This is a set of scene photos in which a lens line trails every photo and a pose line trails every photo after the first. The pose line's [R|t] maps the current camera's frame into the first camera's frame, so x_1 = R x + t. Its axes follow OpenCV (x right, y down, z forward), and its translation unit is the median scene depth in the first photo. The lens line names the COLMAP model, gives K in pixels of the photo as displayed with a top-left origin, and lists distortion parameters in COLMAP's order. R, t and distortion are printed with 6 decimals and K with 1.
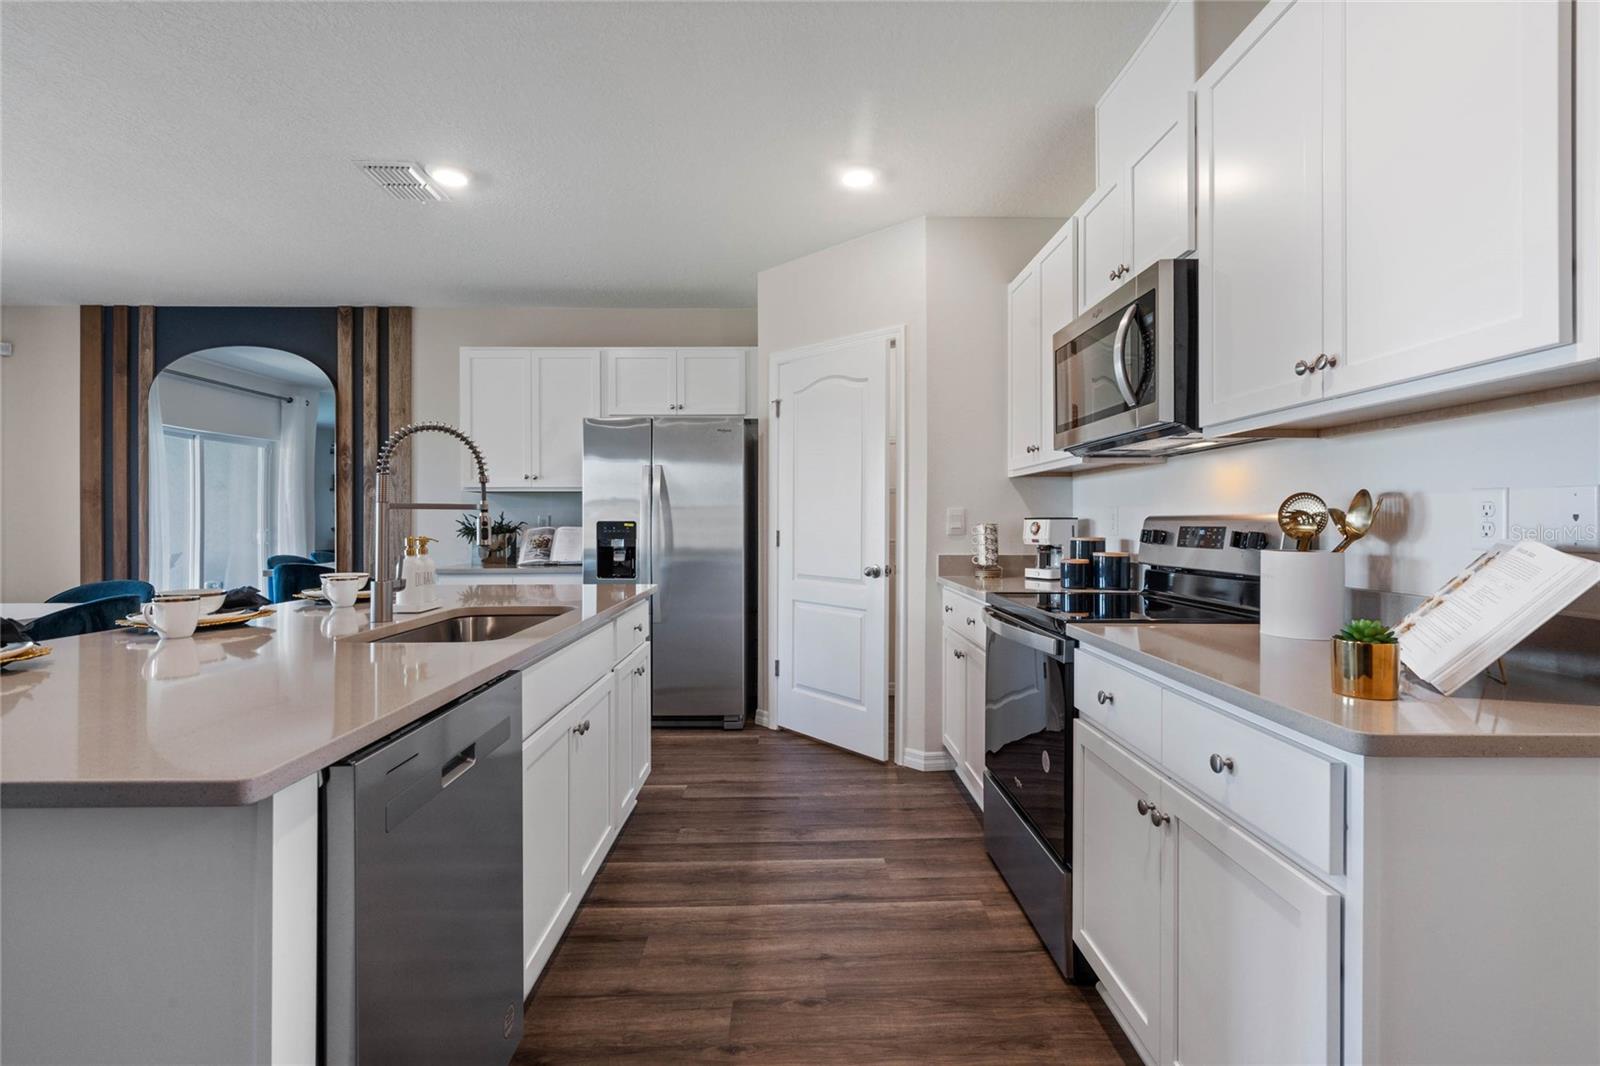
lens RADIAL K [[738.5, 0, 805.3], [0, 738.5, 521.1], [0, 0, 1]] dist [-0.015626, 0.012048]
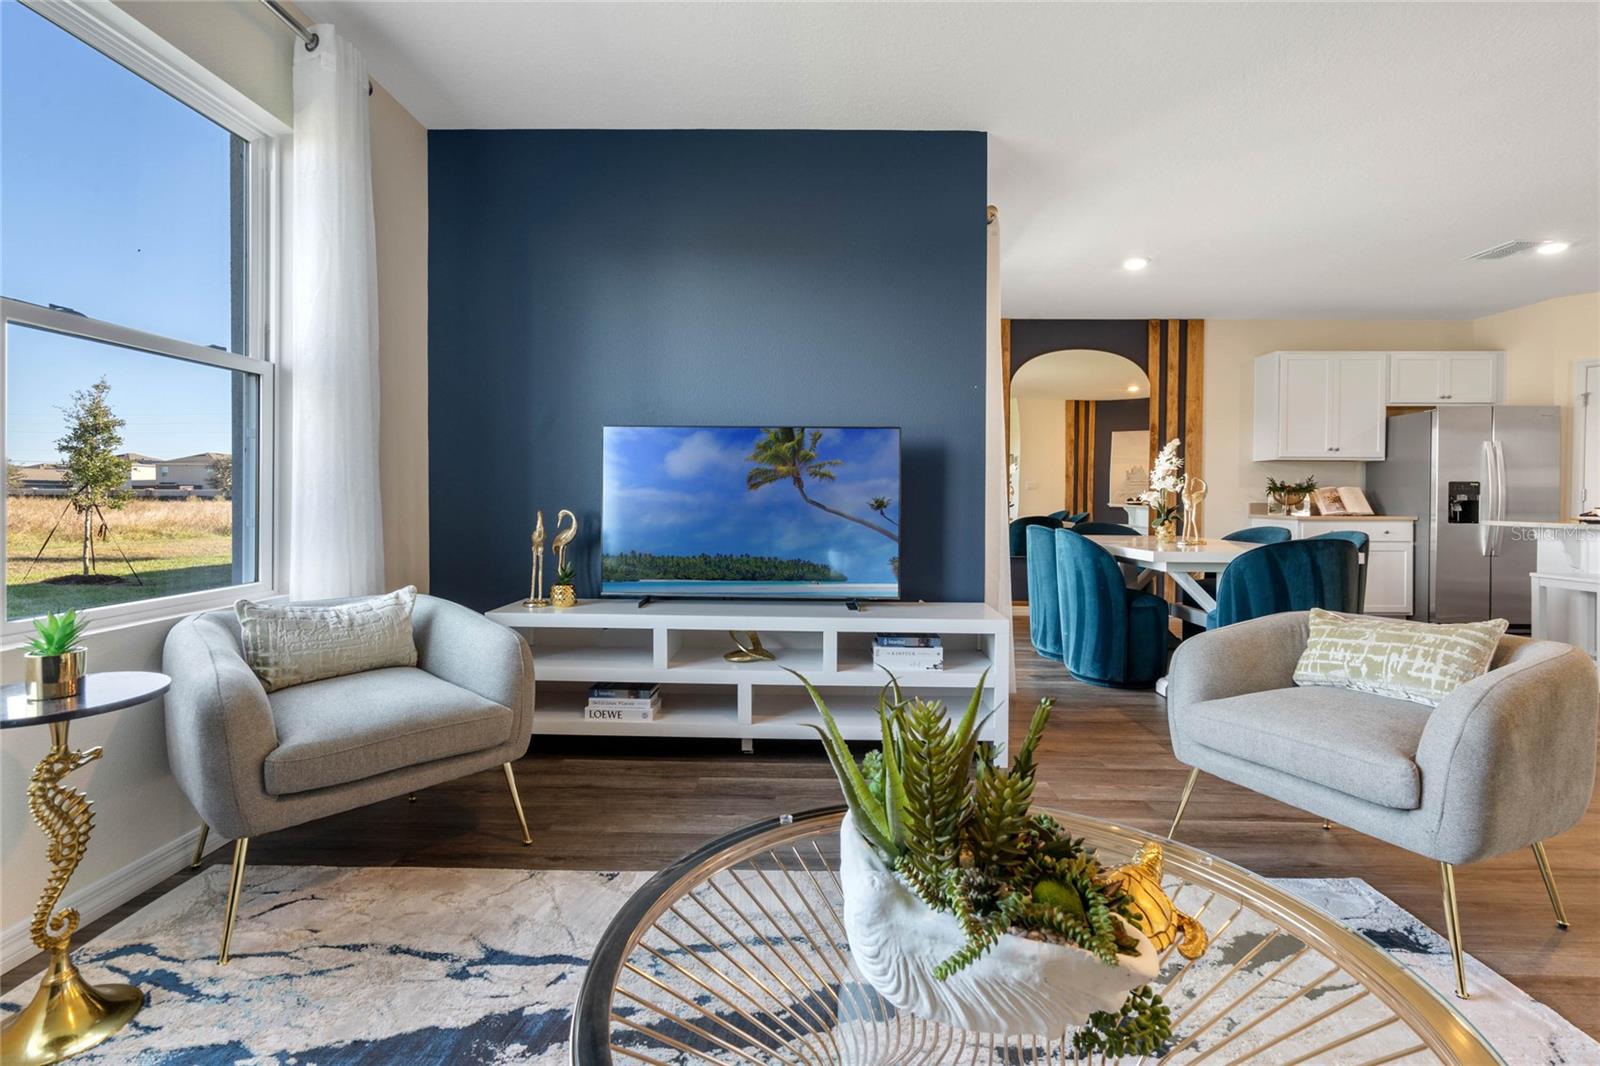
lens RADIAL K [[742.2, 0, 798.1], [0, 742.2, 506.3], [0, 0, 1]] dist [0.000364, -0.000458]
pose [[0.999336, 0.007284, -0.035695, -1.458639], [-0.006872, 0.999908, 0.011670, 0.039043], [0.035777, -0.011417, 0.999295, -0.427274]]
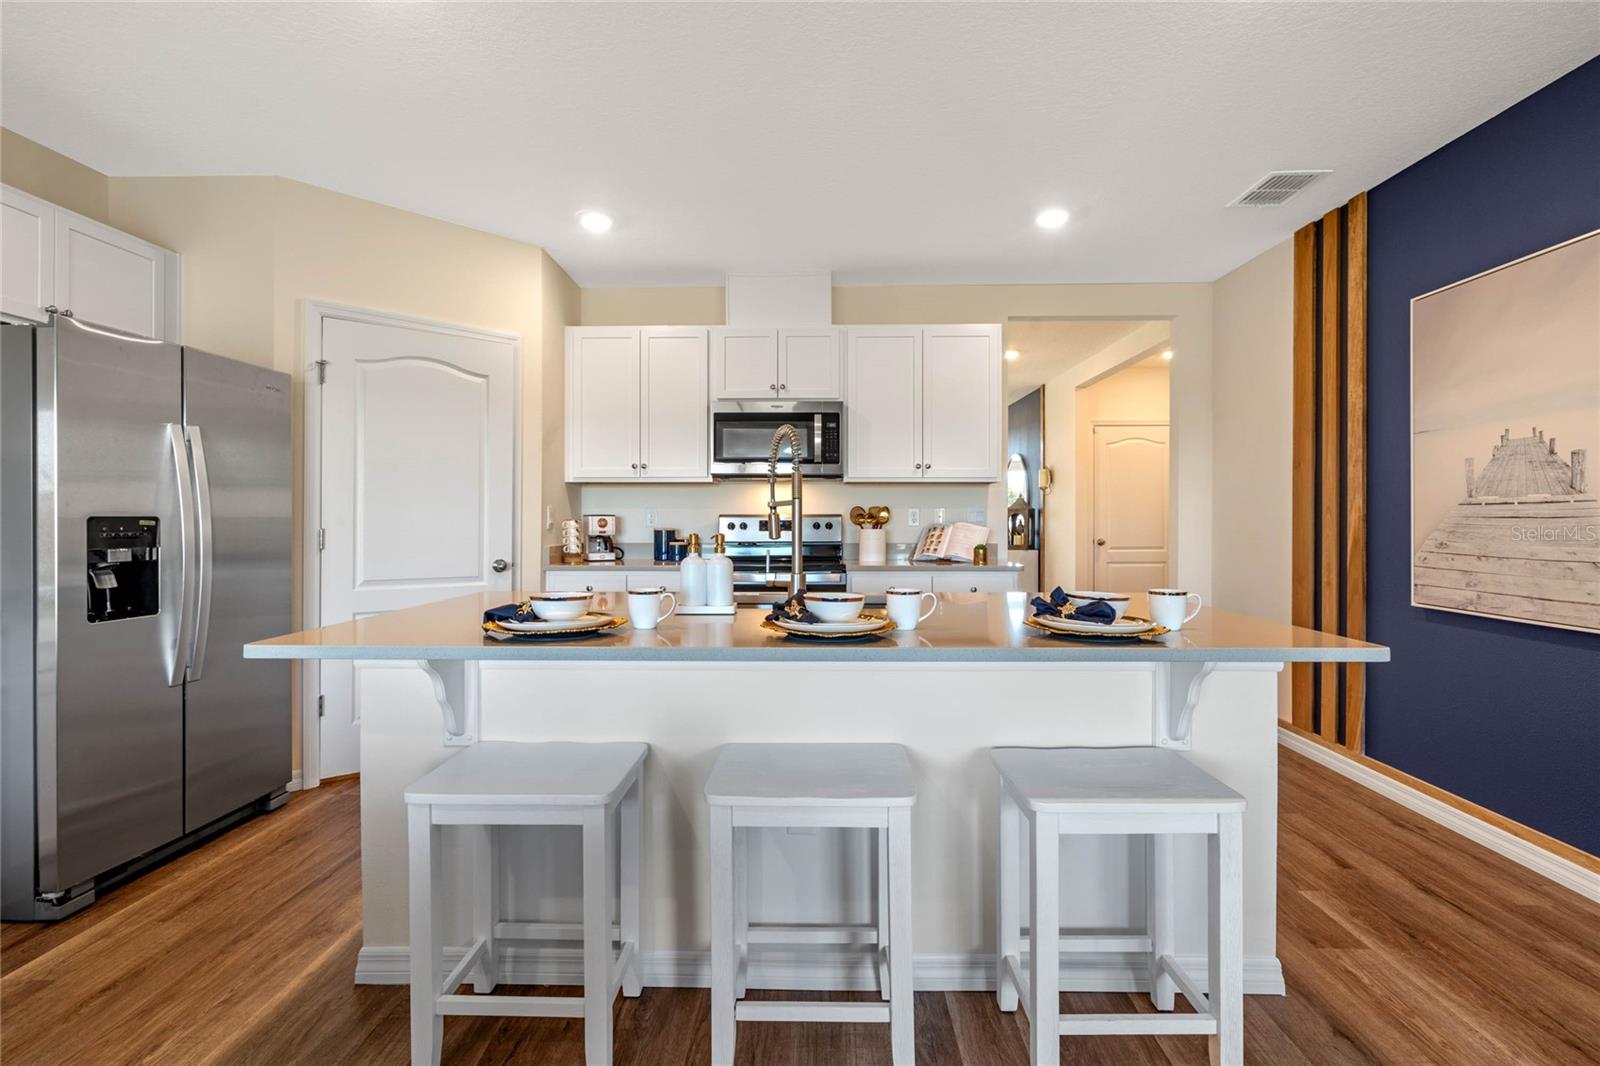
lens RADIAL K [[732.8, 0, 809.3], [0, 732.8, 520.8], [0, 0, 1]] dist [-0.000510, 0.000235]
pose [[0.034914, -0.002845, 0.999386, -0.802684], [-0.001140, 0.999995, 0.002886, 0.001692], [-0.999390, -0.001240, 0.034911, 0.465202]]
